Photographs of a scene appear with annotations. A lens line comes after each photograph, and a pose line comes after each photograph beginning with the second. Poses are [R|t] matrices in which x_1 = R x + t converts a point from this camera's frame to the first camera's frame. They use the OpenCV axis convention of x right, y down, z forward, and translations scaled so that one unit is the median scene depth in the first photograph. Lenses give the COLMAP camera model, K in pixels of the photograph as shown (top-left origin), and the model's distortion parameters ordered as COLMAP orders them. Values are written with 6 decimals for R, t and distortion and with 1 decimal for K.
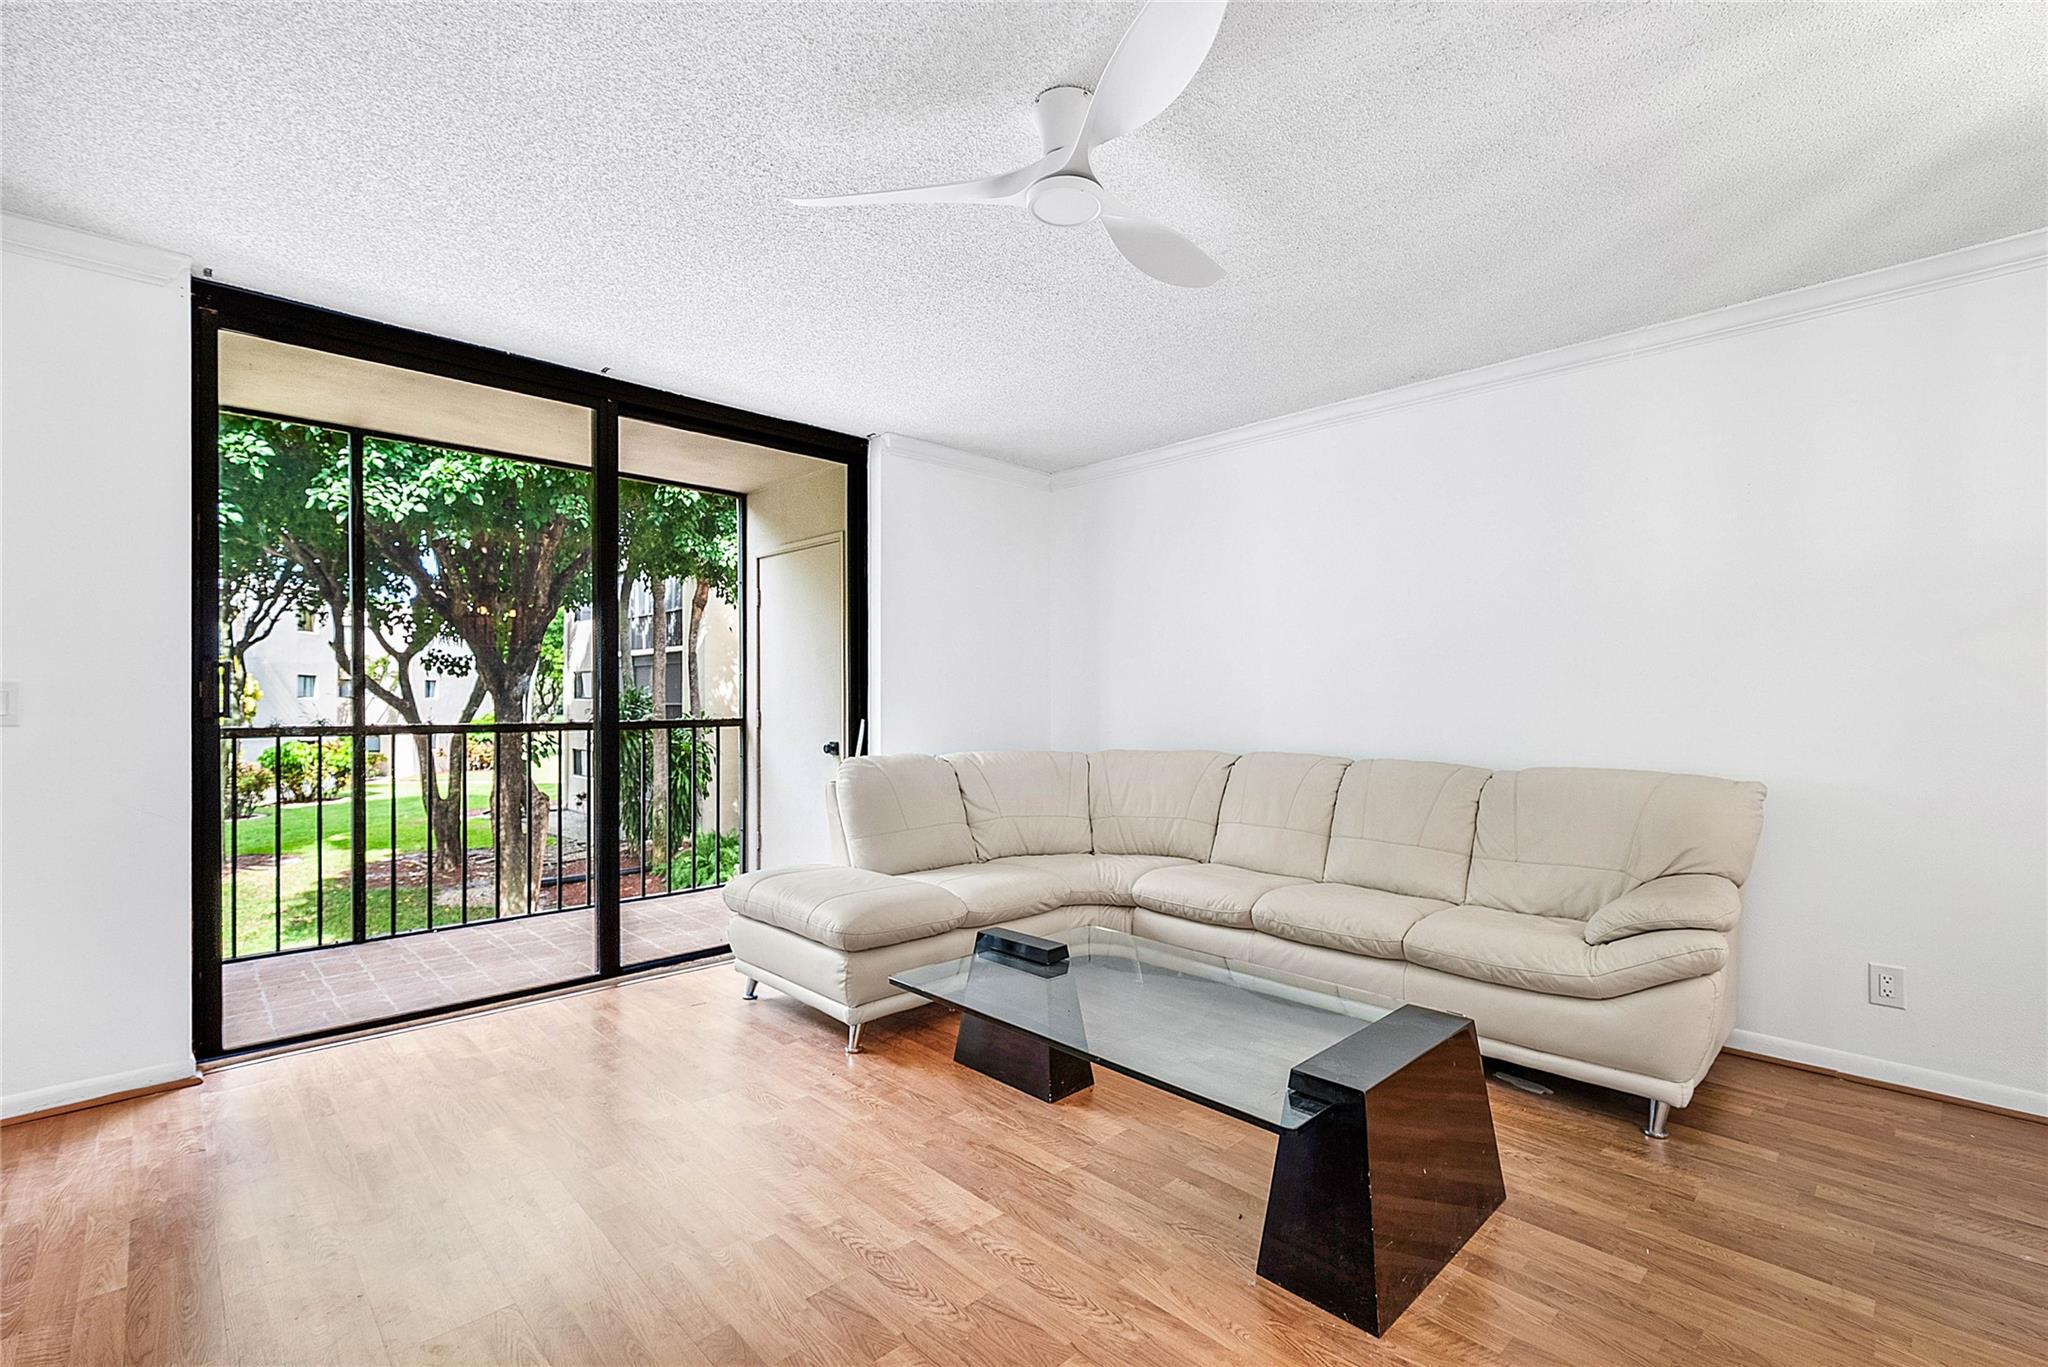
lens RADIAL K [[894.6, 0, 1059.3], [0, 894.6, 689.9], [0, 0, 1]] dist [-0.004445, -0.000153]
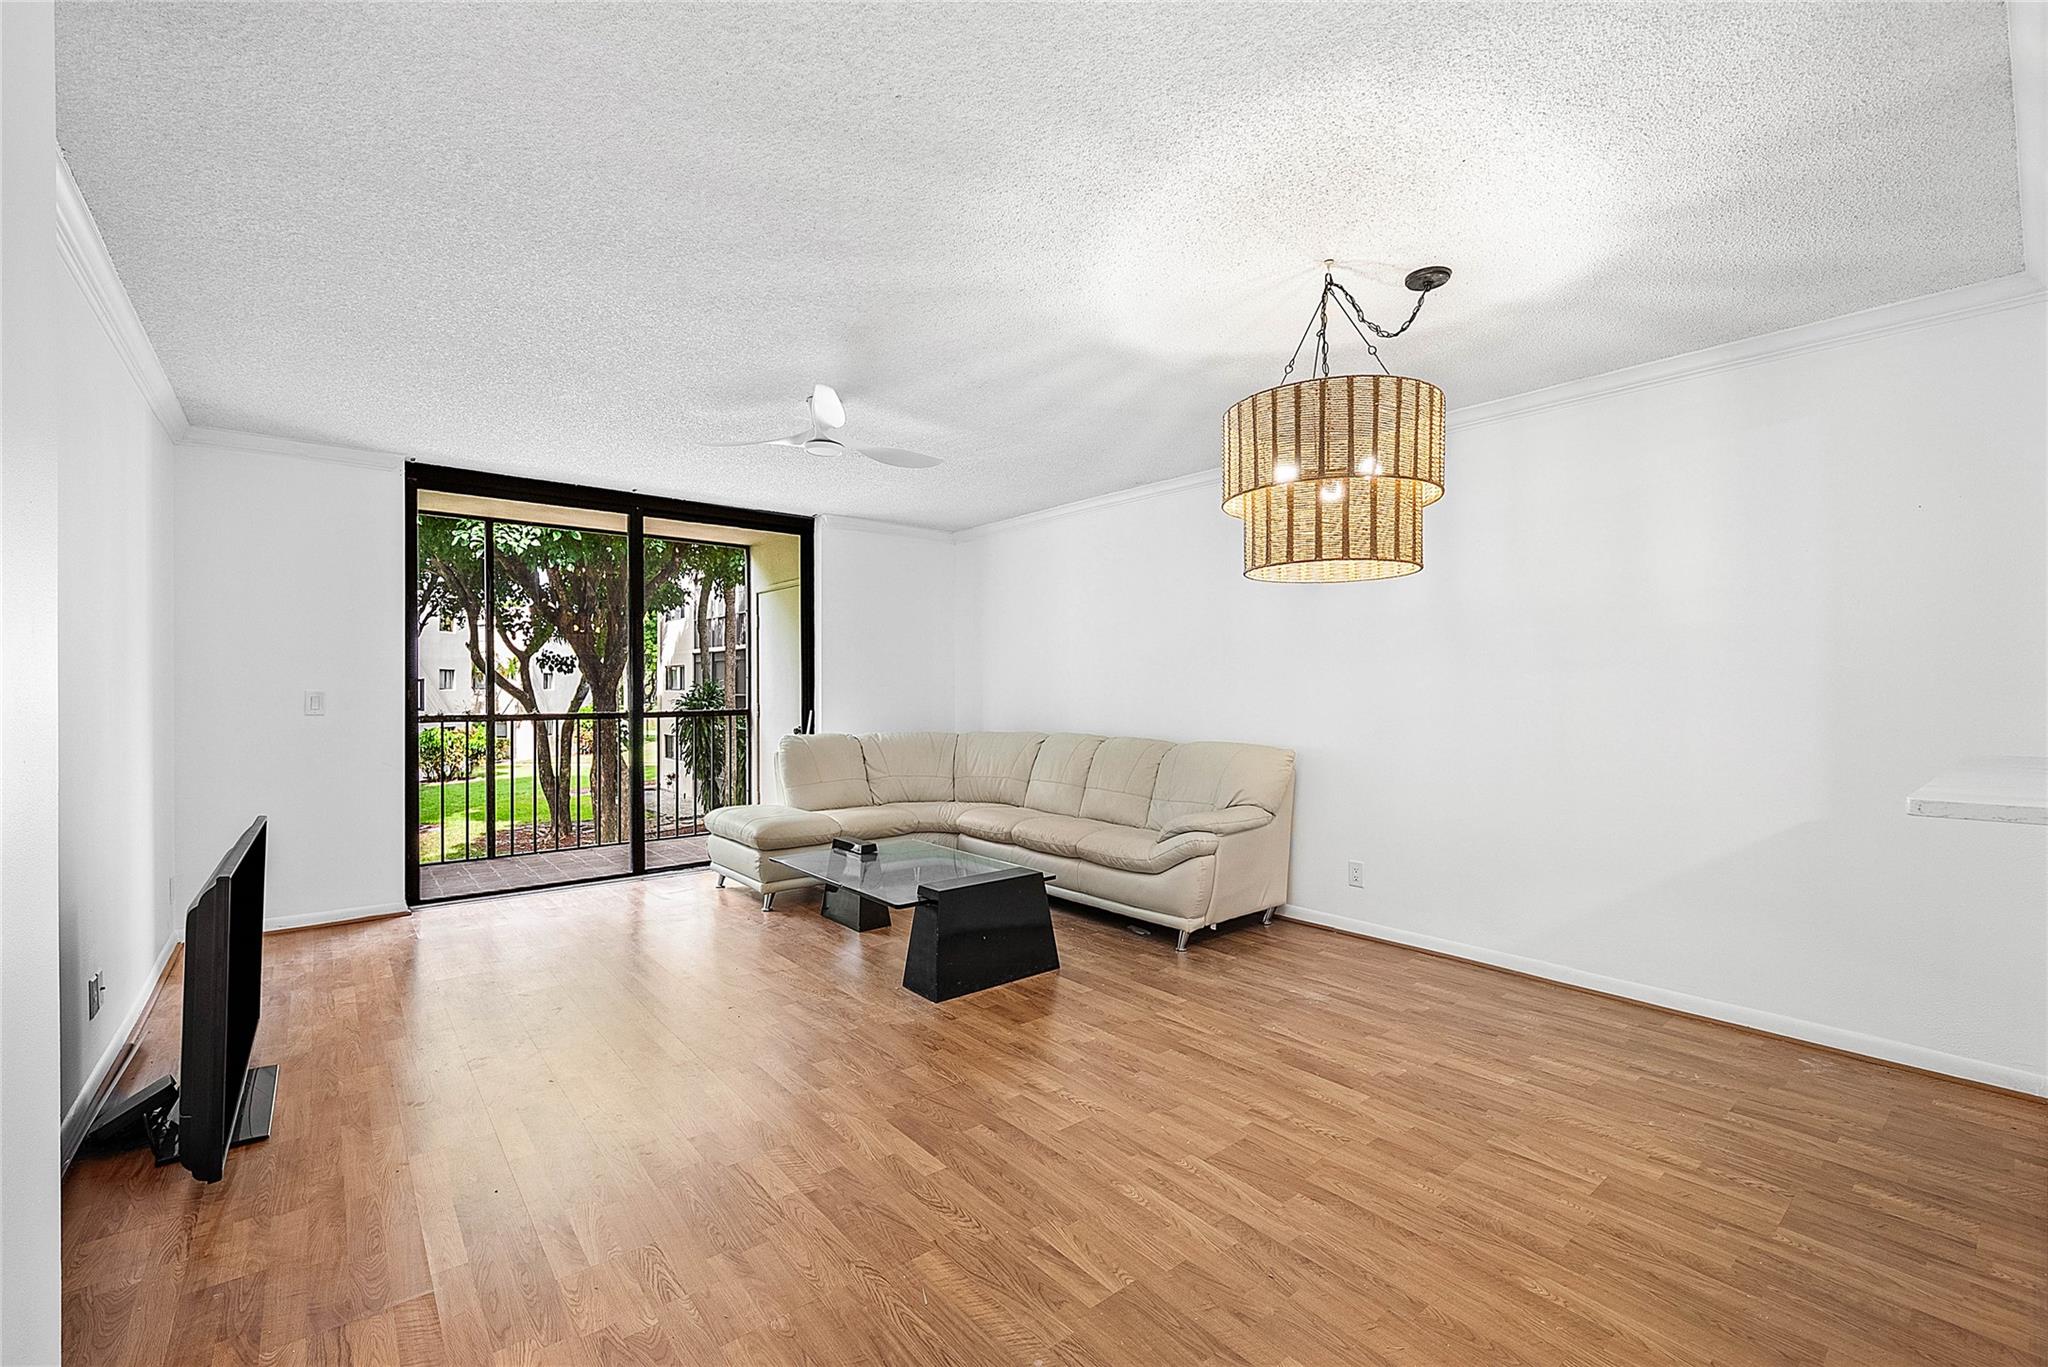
lens RADIAL K [[852.4, 0, 1024.0], [0, 852.4, 683.5], [0, 0, 1]] dist [-0.016785, 0.000112]
pose [[0.994734, -0.004066, -0.102407, 0.236195], [0.004539, 0.999980, 0.004382, -0.013666], [0.102387, -0.004824, 0.994733, -0.301997]]
